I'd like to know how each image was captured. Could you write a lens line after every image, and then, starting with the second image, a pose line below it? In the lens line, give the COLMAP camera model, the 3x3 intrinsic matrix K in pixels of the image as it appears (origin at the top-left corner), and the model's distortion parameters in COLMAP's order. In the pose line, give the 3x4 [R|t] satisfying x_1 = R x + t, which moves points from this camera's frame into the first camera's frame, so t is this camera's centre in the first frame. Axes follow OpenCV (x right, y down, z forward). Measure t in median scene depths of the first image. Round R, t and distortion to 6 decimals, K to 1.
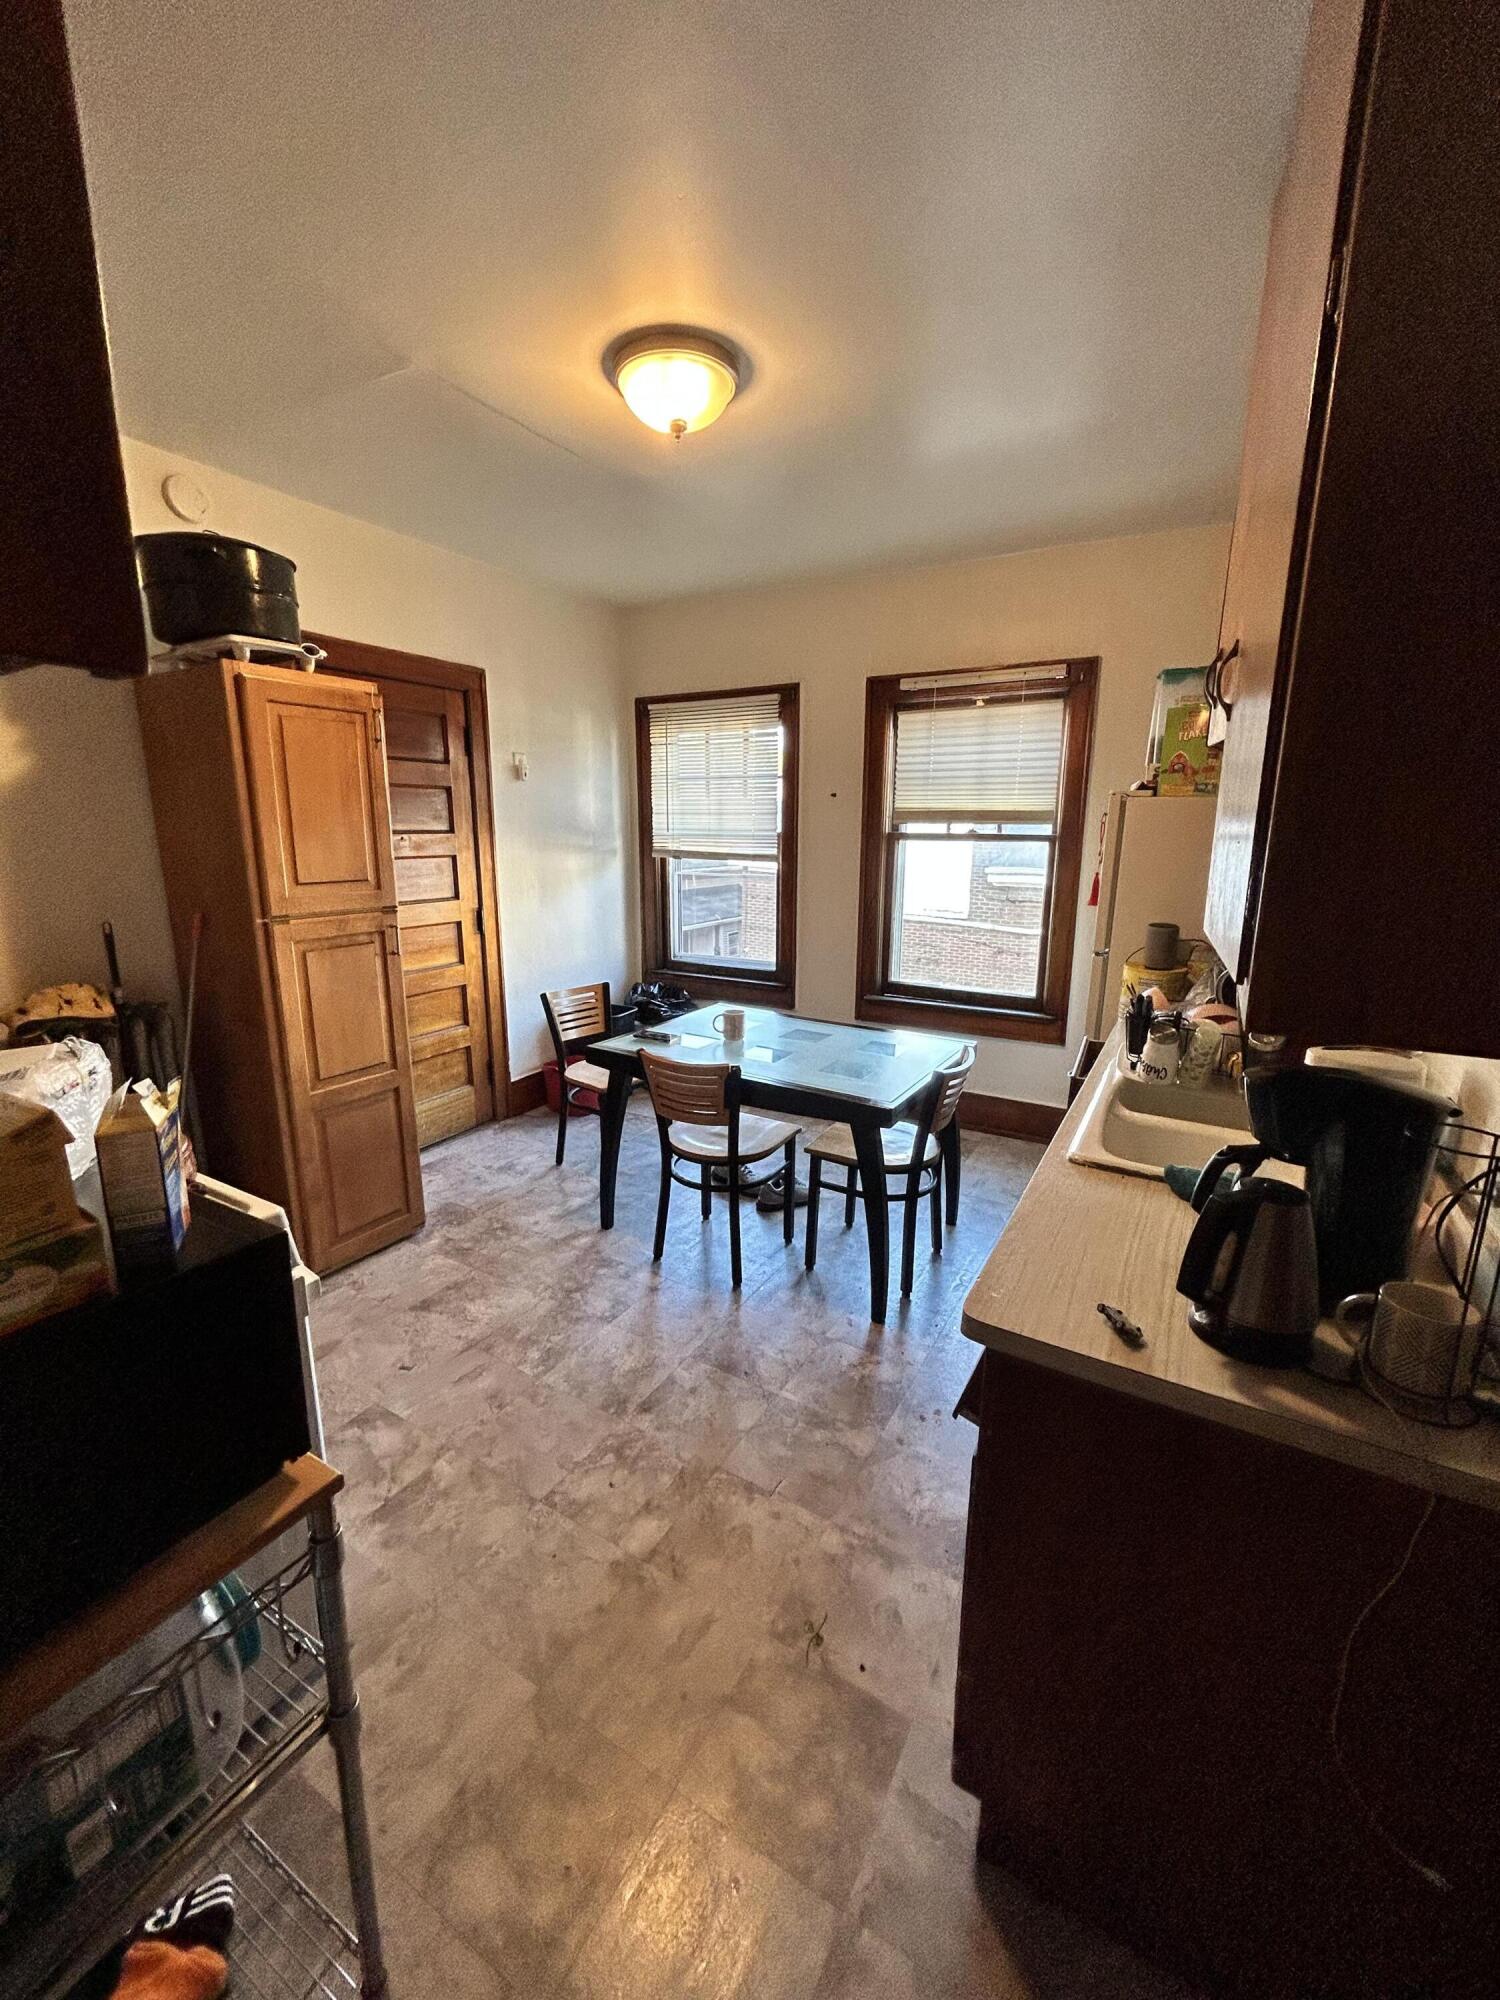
lens RADIAL K [[795.5, 0, 750.0], [0, 795.5, 1000.0], [0, 0, 1]] dist [0.000177, -0.000157]
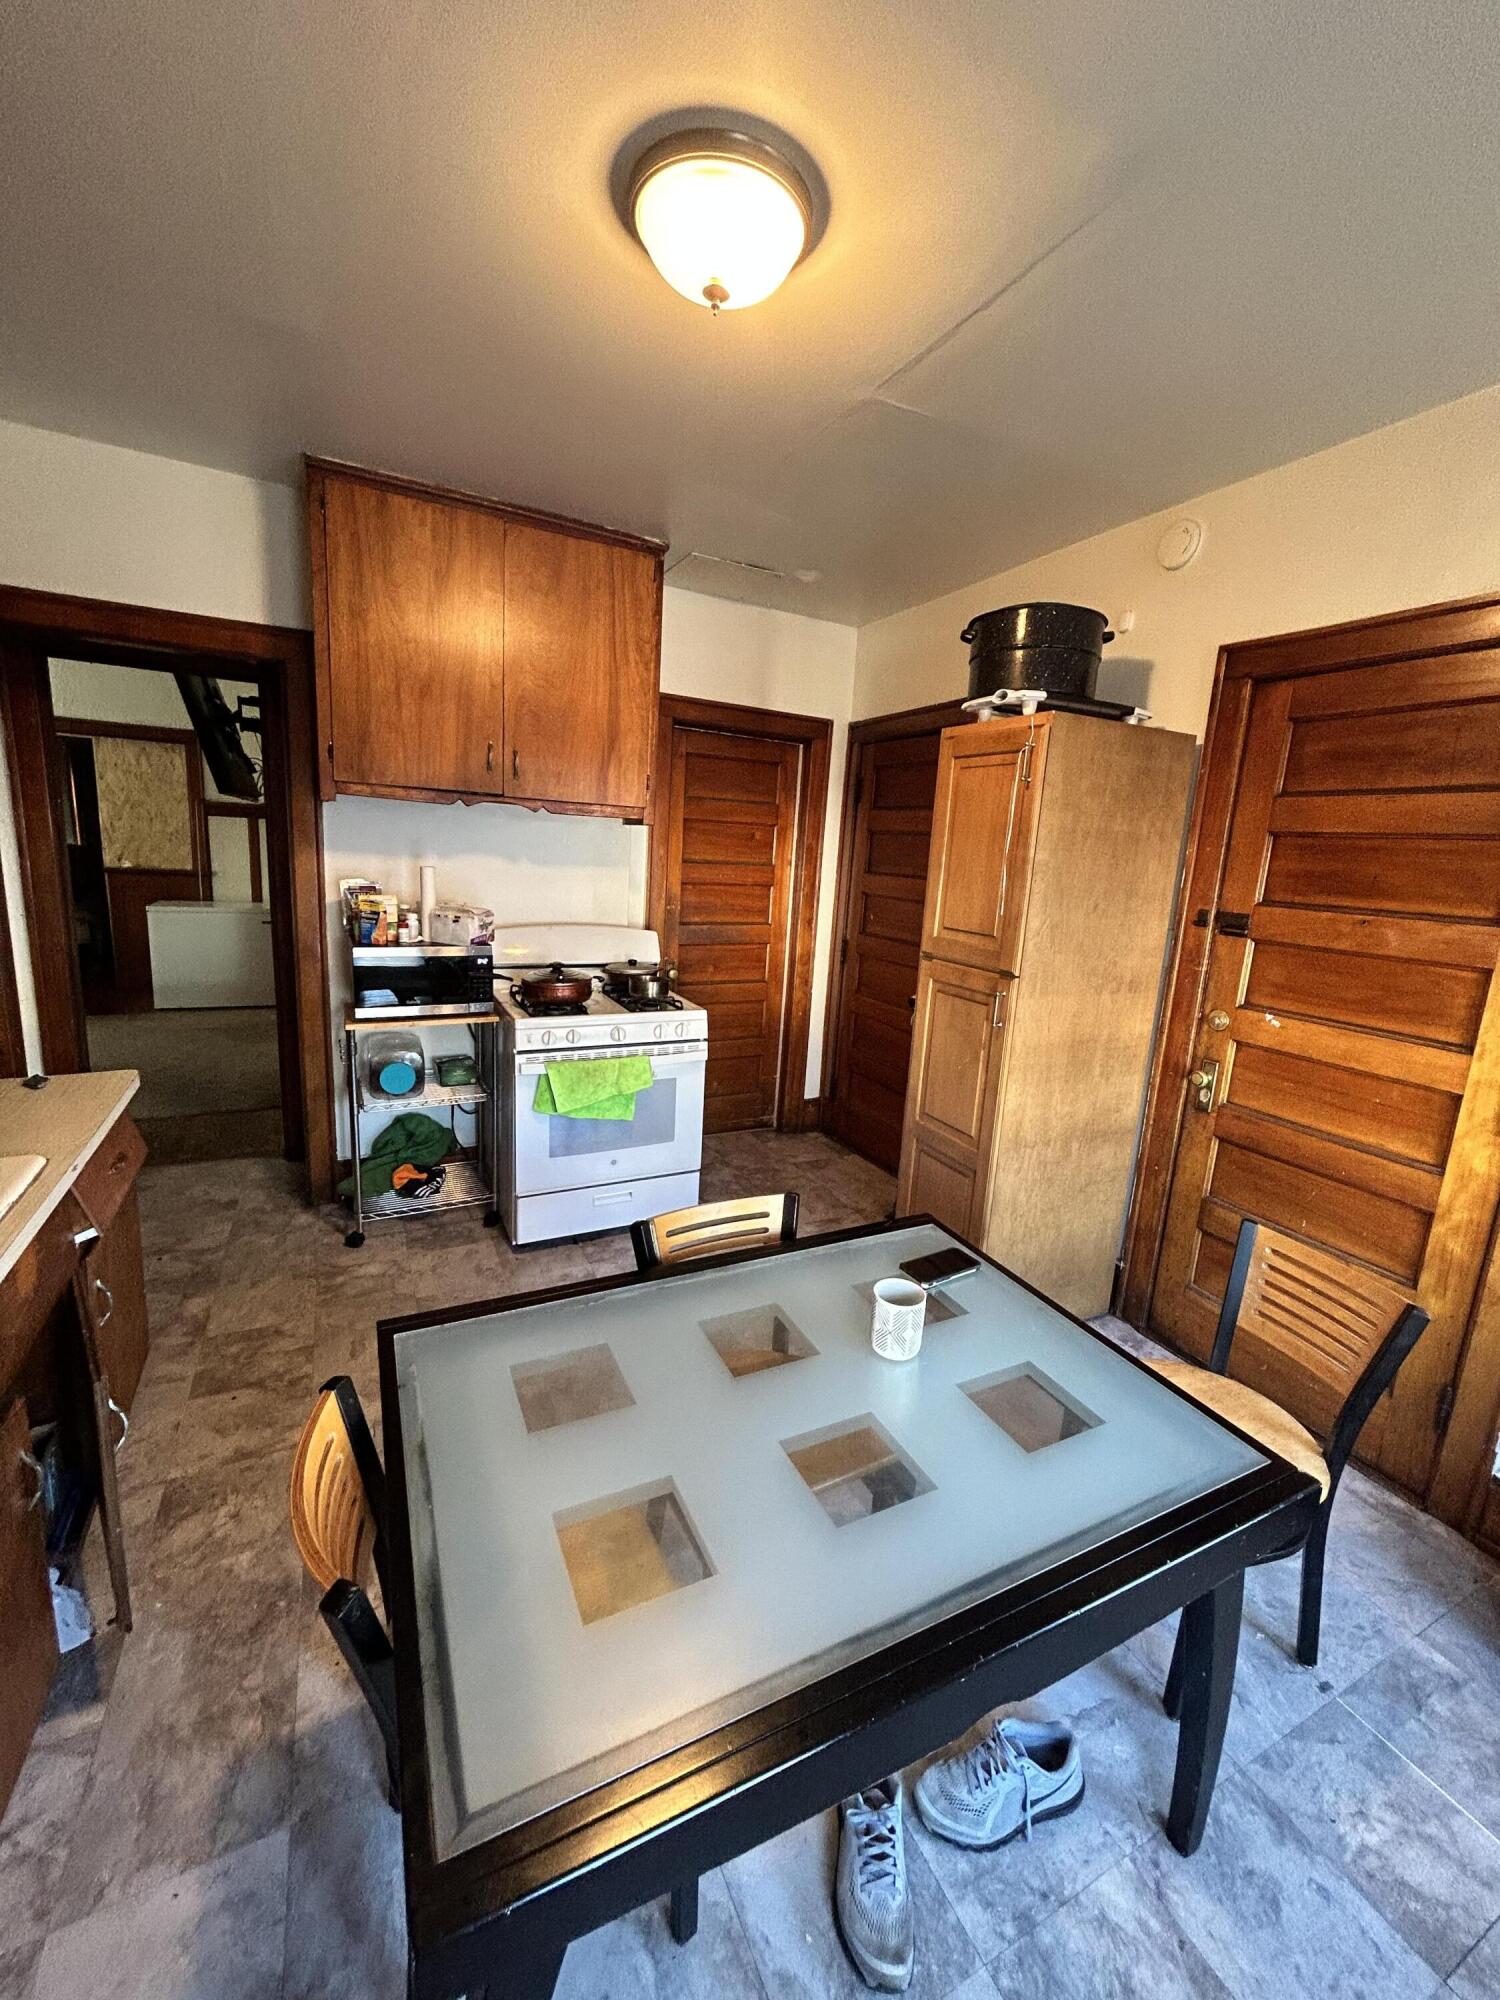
lens RADIAL K [[806.5, 0, 762.2], [0, 806.5, 992.6], [0, 0, 1]] dist [0.000687, 0.000085]
pose [[-0.536288, 0.118868, -0.835623, 0.457312], [-0.238676, 0.928268, 0.285225, -0.305914], [0.809586, 0.352406, -0.469448, 1.300841]]
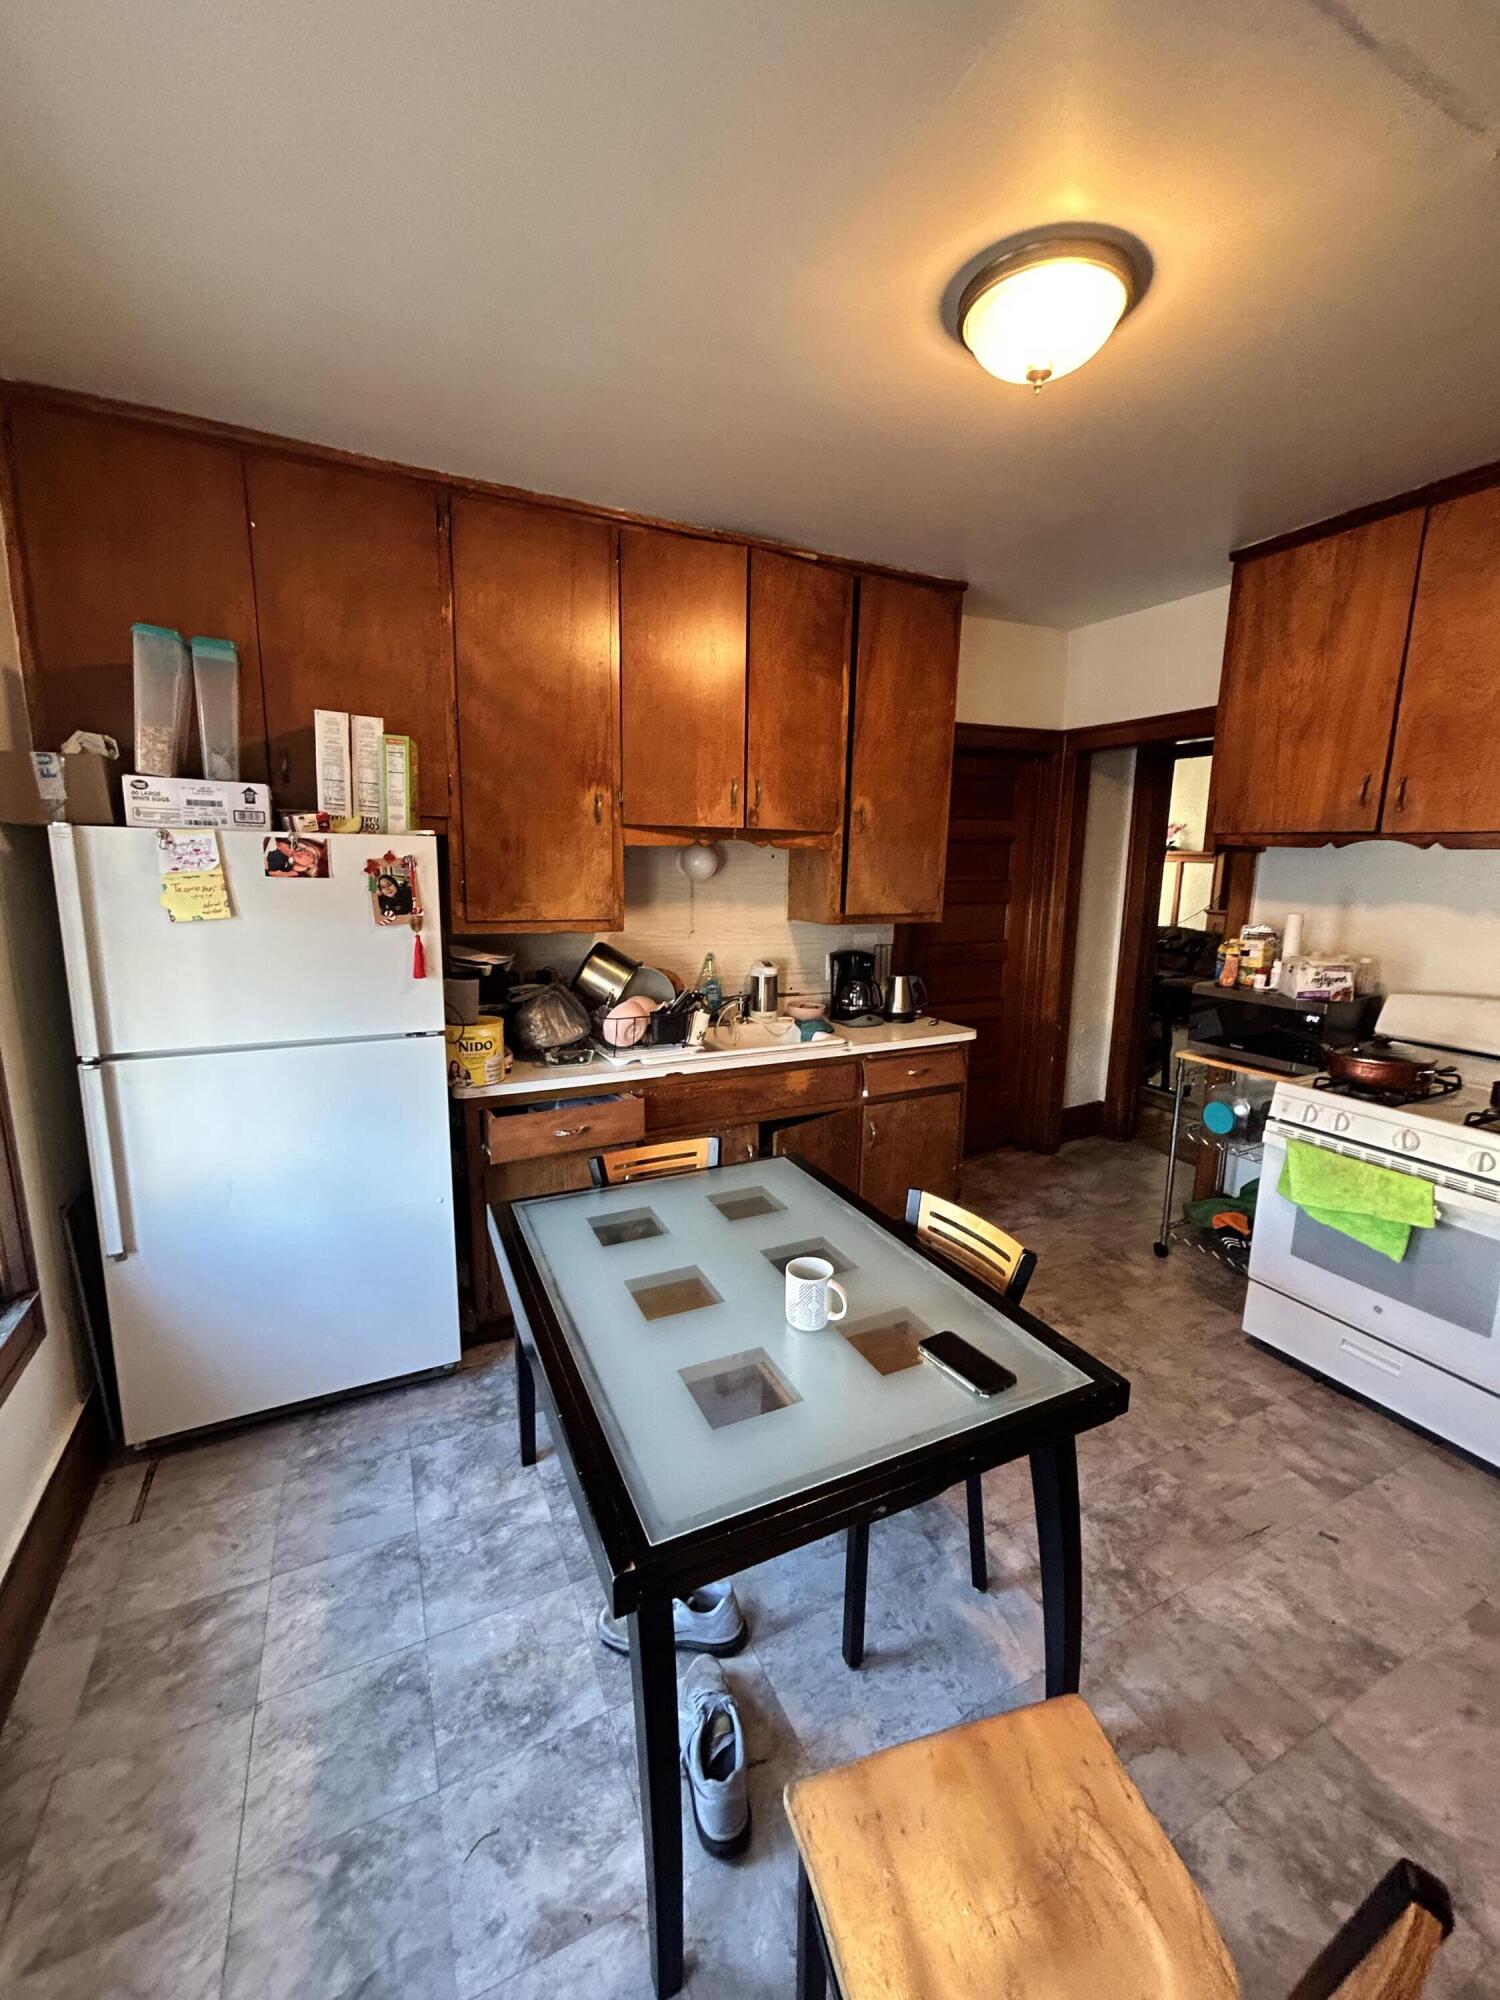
lens RADIAL K [[806.5, 0, 762.2], [0, 806.5, 992.6], [0, 0, 1]] dist [0.000687, 0.000085]
pose [[-0.842287, -0.114444, 0.526740, -0.281003], [0.090093, 0.933565, 0.346899, -0.379323], [-0.531446, 0.339644, -0.776020, 1.597108]]
